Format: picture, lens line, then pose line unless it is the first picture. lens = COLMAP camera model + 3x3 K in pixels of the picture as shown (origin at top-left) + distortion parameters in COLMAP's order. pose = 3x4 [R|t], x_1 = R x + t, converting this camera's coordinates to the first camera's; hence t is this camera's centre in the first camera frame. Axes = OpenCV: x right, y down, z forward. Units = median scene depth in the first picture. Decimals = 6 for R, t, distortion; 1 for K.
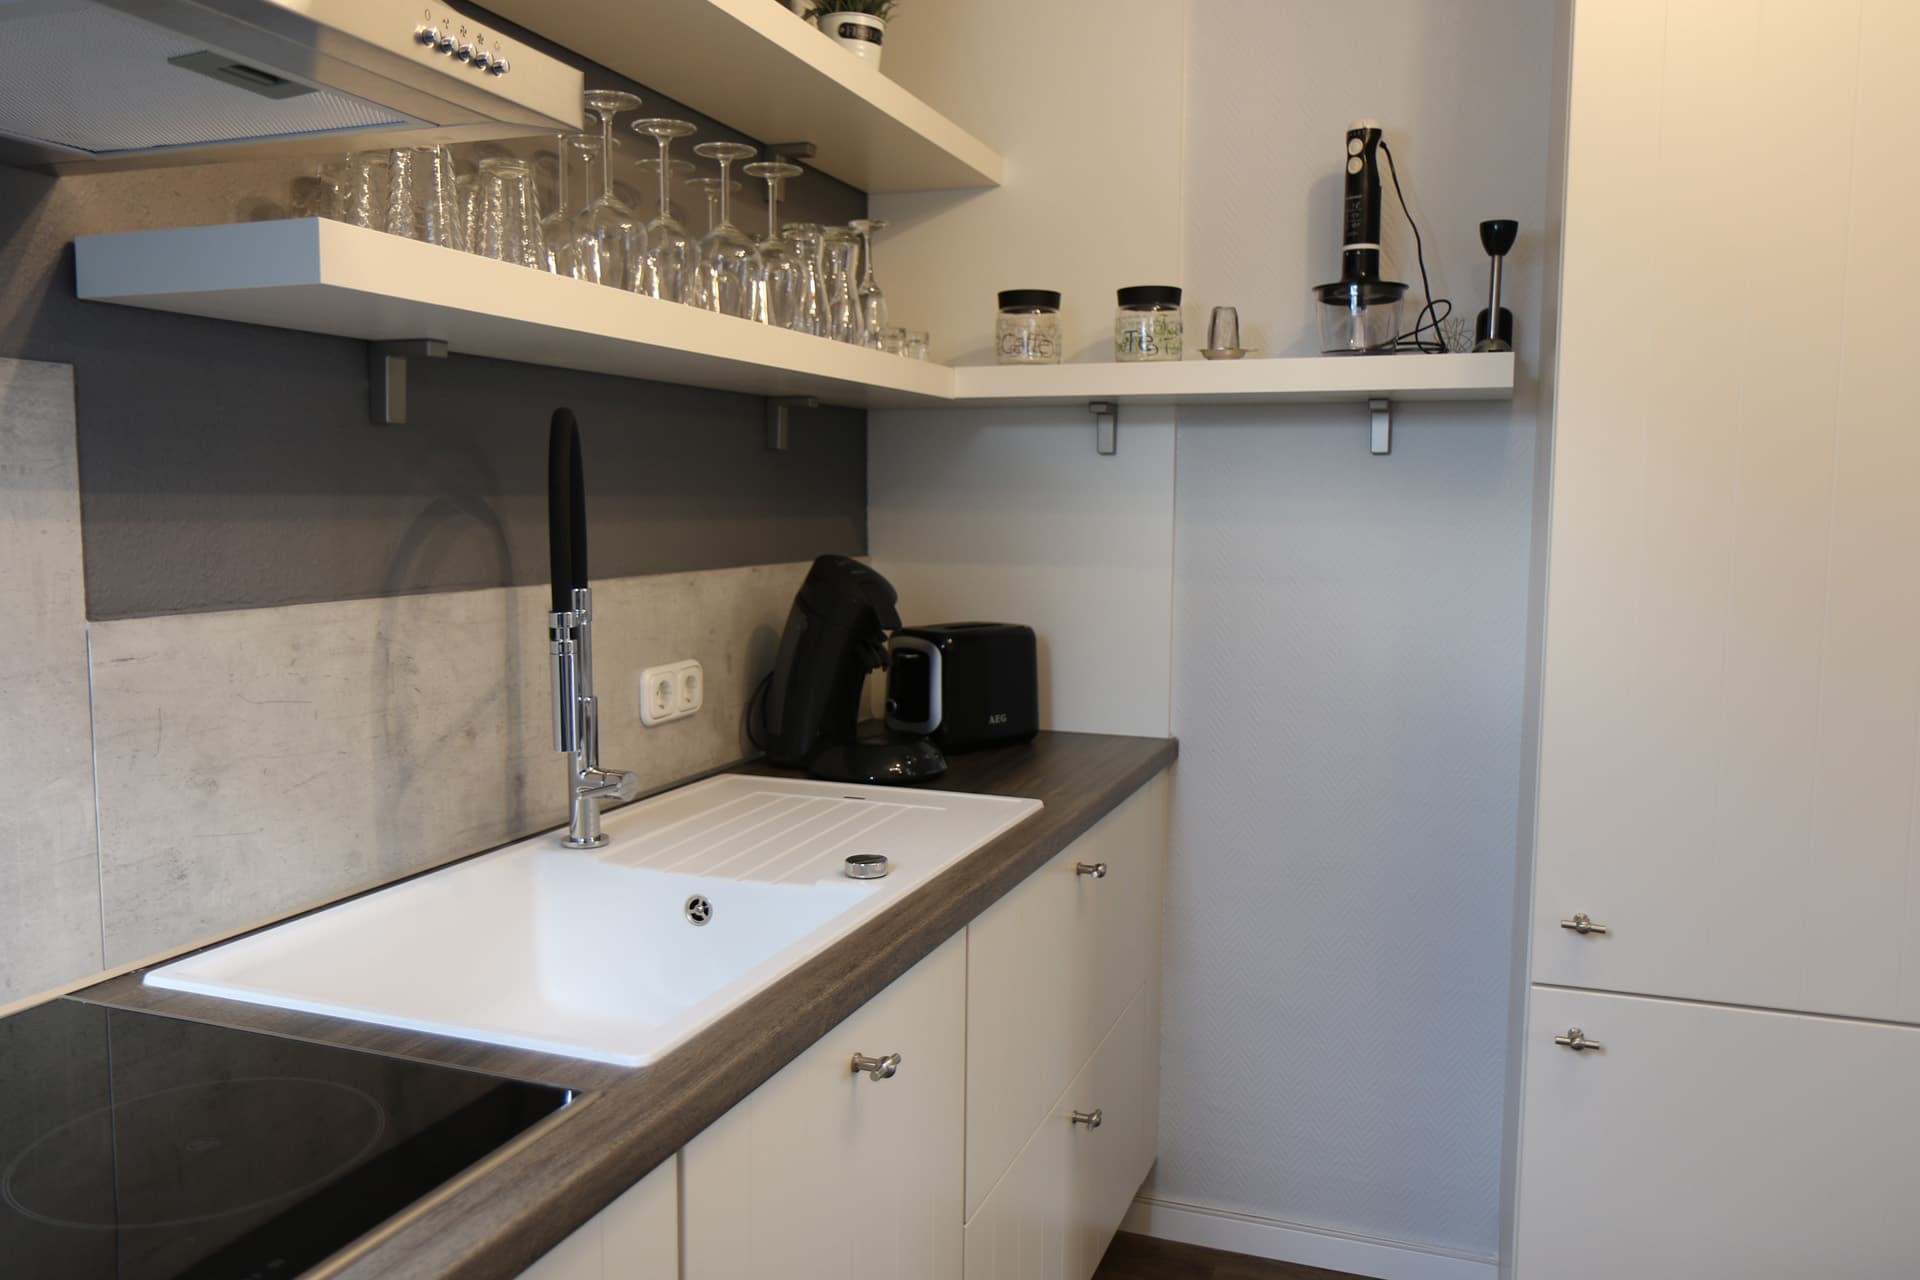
lens RADIAL K [[1465.1, 0, 957.7], [0, 1465.1, 638.3], [0, 0, 1]] dist [-0.018958, 0.017922]
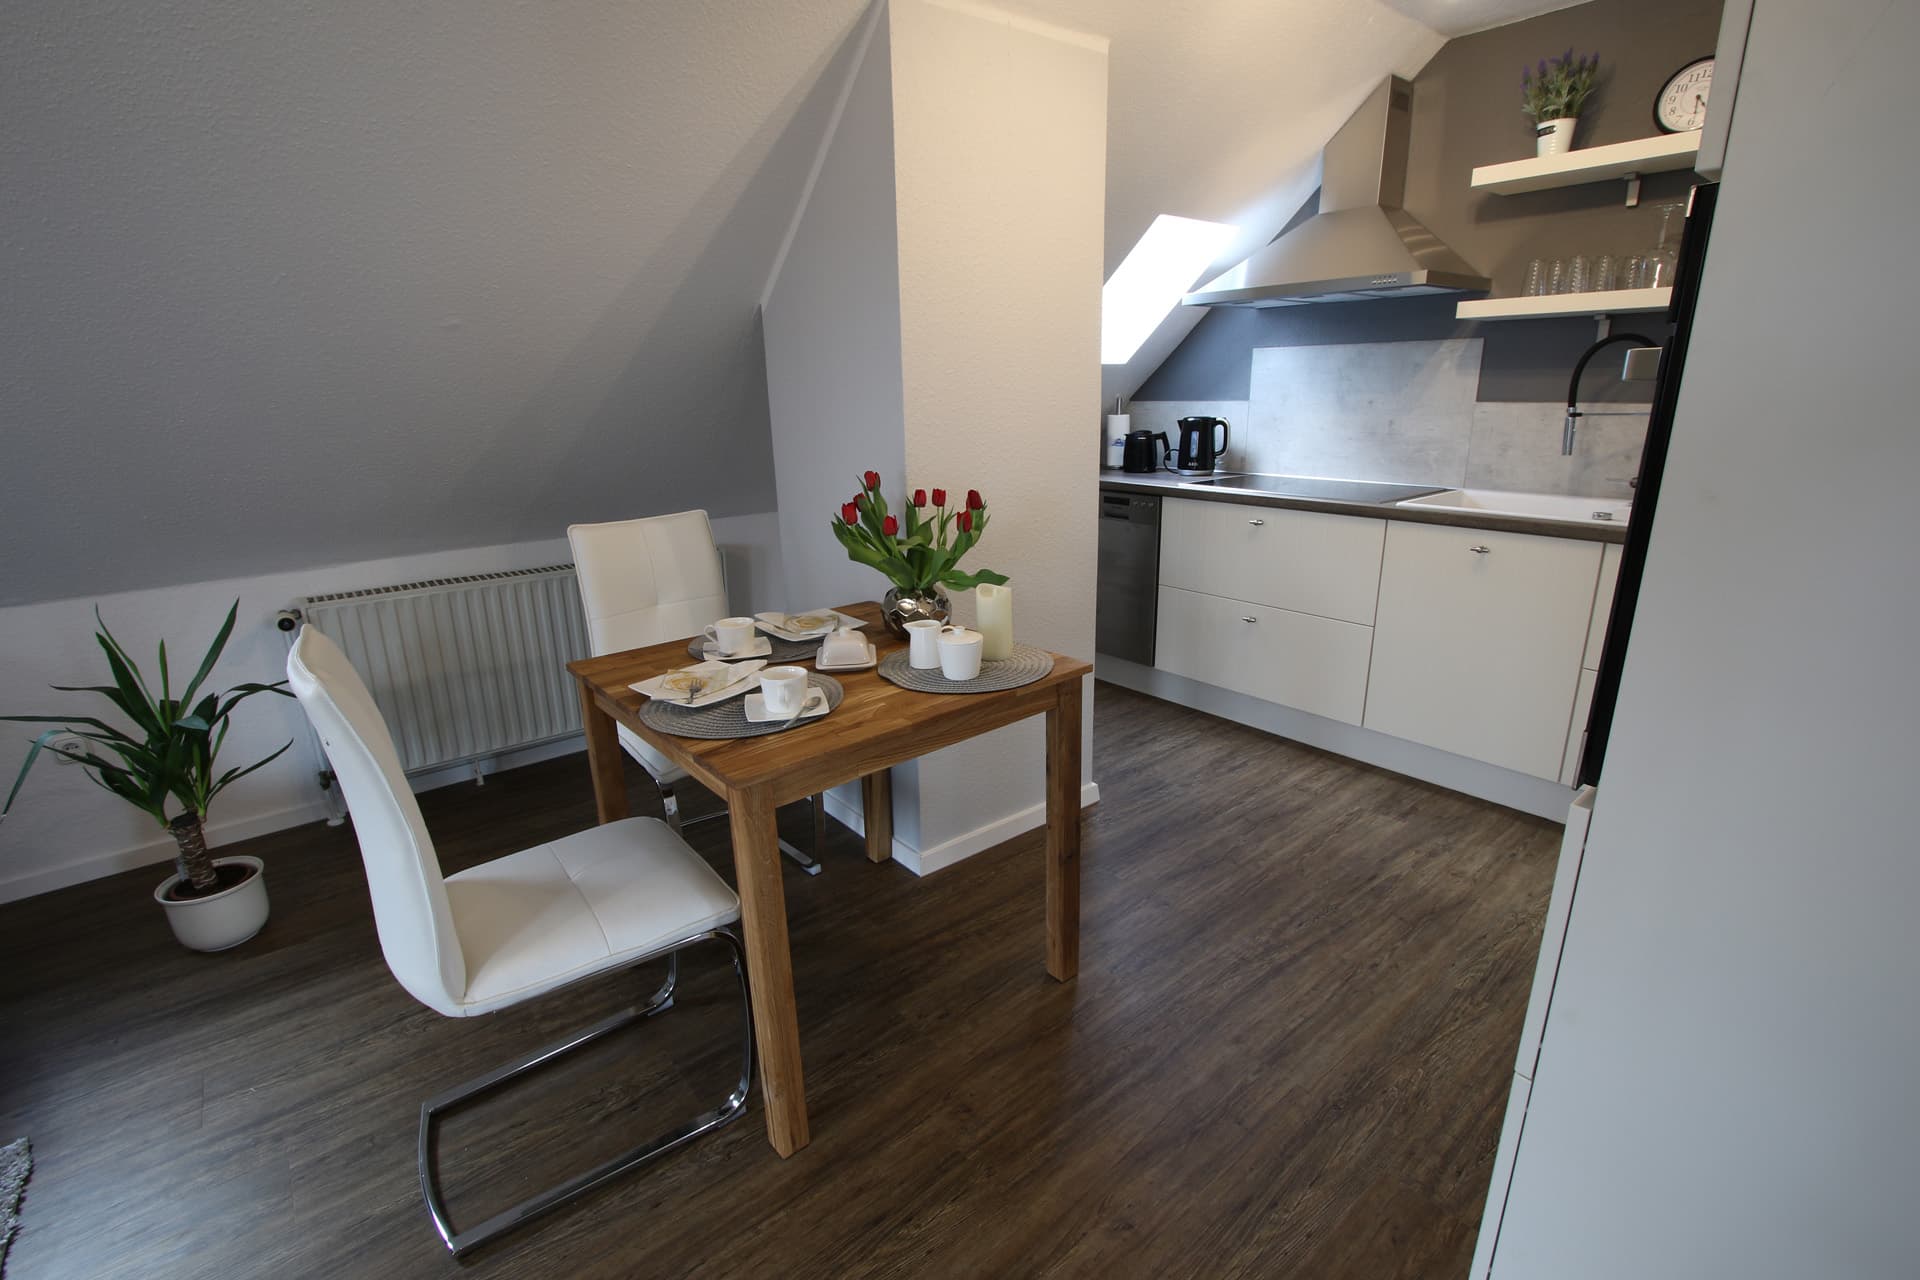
lens RADIAL K [[876.0, 0, 966.3], [0, 876.0, 650.0], [0, 0, 1]] dist [-0.022235, 0.001306]
pose [[-0.491806, 0.259477, -0.831143, 1.643586], [-0.062463, 0.941590, 0.330919, -0.051130], [0.868461, 0.214664, -0.446872, 0.690516]]
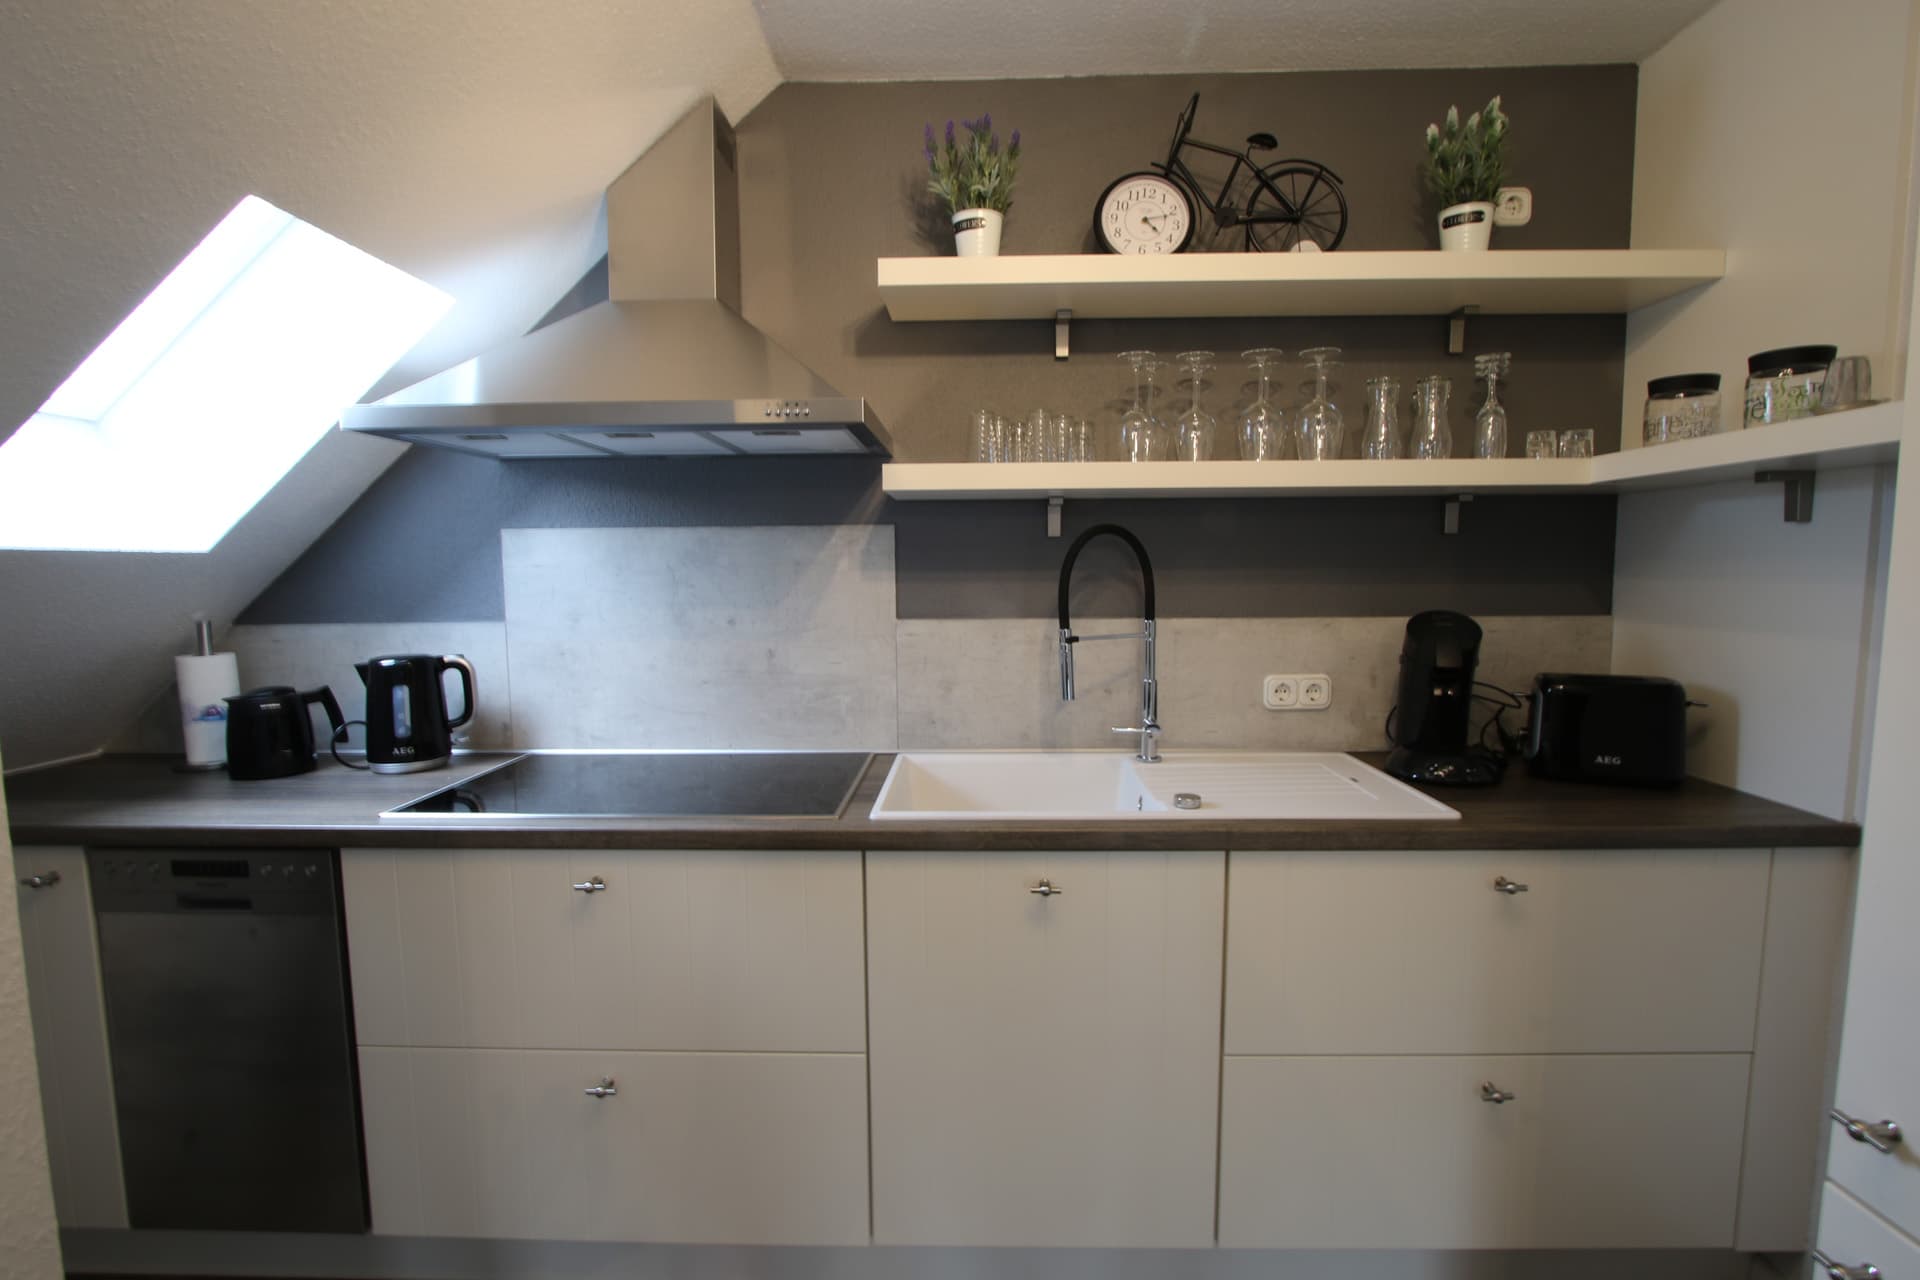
lens RADIAL K [[876.0, 0, 957.9], [0, 876.0, 653.0], [0, 0, 1]] dist [-0.022235, 0.001306]
pose [[0.327169, 0.082054, -0.941397, 0.674636], [-0.080631, 0.995014, 0.058706, -0.037256], [0.941520, 0.056699, 0.332153, 0.396407]]
